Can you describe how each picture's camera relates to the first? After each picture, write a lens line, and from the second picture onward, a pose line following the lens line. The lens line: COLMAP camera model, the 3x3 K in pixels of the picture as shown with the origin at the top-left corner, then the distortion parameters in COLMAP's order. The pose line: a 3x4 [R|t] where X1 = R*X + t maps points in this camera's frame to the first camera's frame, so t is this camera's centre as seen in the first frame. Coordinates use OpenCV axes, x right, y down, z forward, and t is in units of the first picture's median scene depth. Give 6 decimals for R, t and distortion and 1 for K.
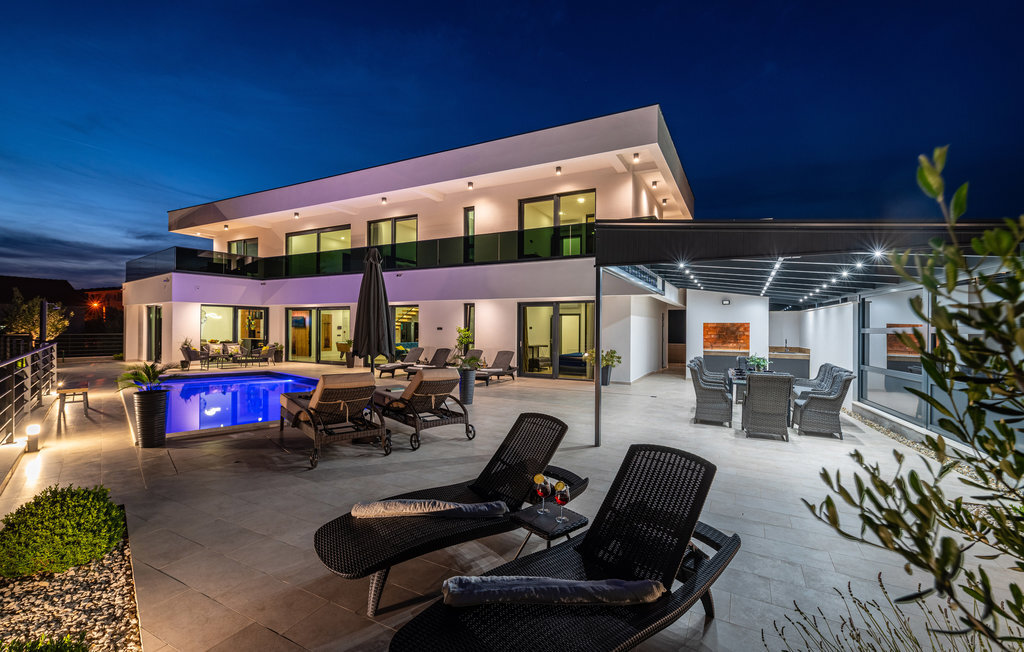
lens RADIAL K [[434.9, 0, 512.0], [0, 434.9, 326.0], [0, 0, 1]] dist [0.000649, 0.000080]
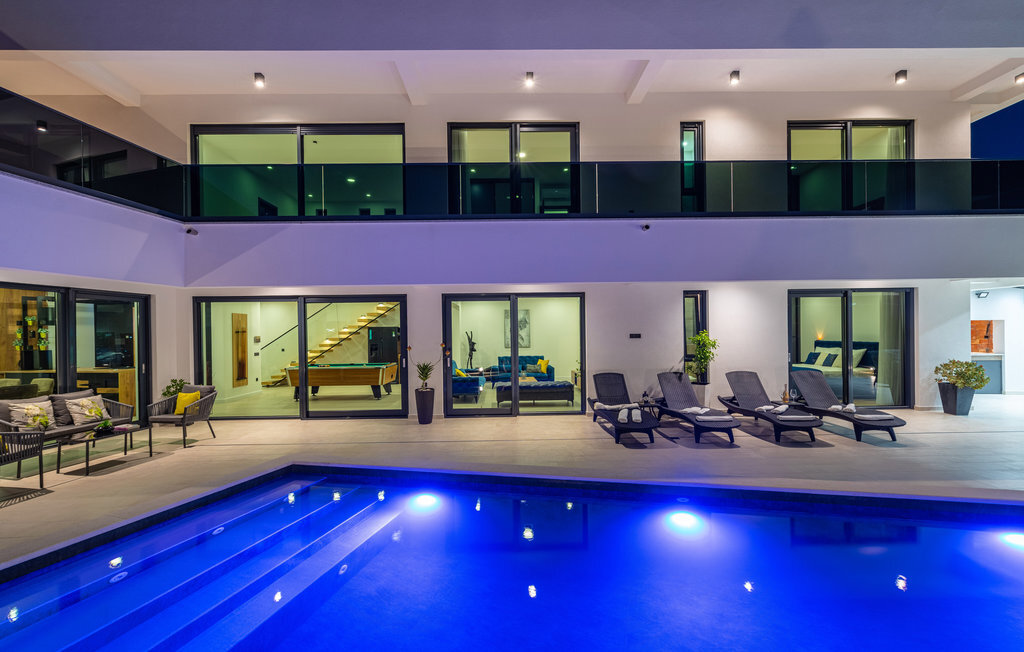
lens RADIAL K [[442.3, 0, 511.1], [0, 442.3, 331.0], [0, 0, 1]] dist [-0.000174, 0.000022]
pose [[0.881336, -0.019614, 0.472084, -0.519646], [0.018142, 0.999806, 0.007672, -0.006787], [-0.472142, 0.001803, 0.881520, 0.533543]]
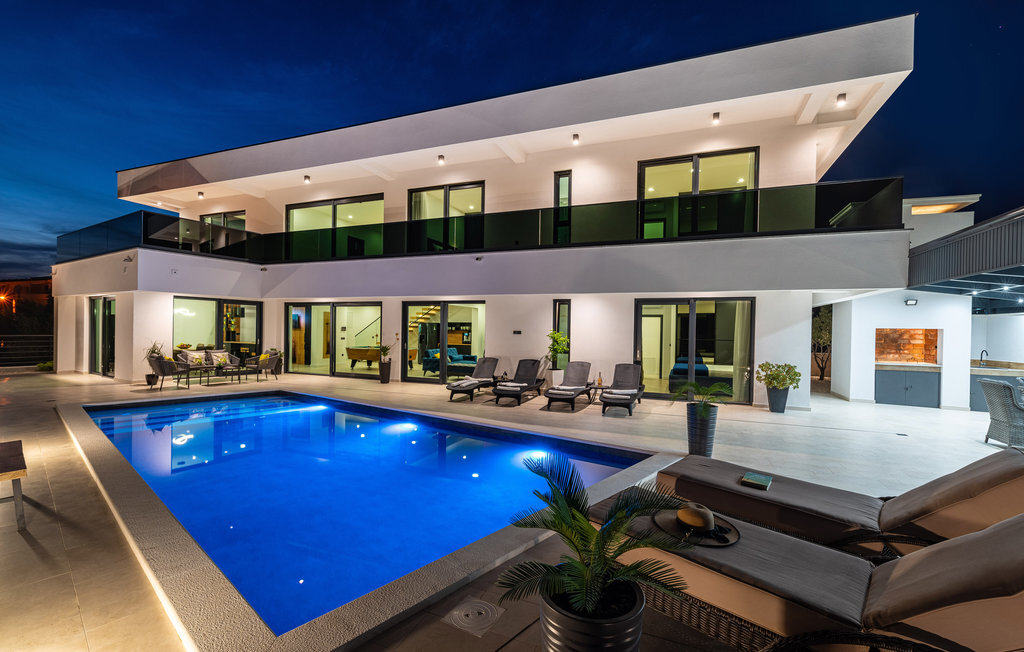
lens RADIAL K [[442.3, 0, 511.1], [0, 442.3, 331.0], [0, 0, 1]] dist [-0.000174, 0.000022]
pose [[0.995575, 0.008016, 0.093629, -0.227648], [-0.008920, 0.999918, 0.009237, -0.003445], [-0.093547, -0.010032, 0.995564, 0.219048]]
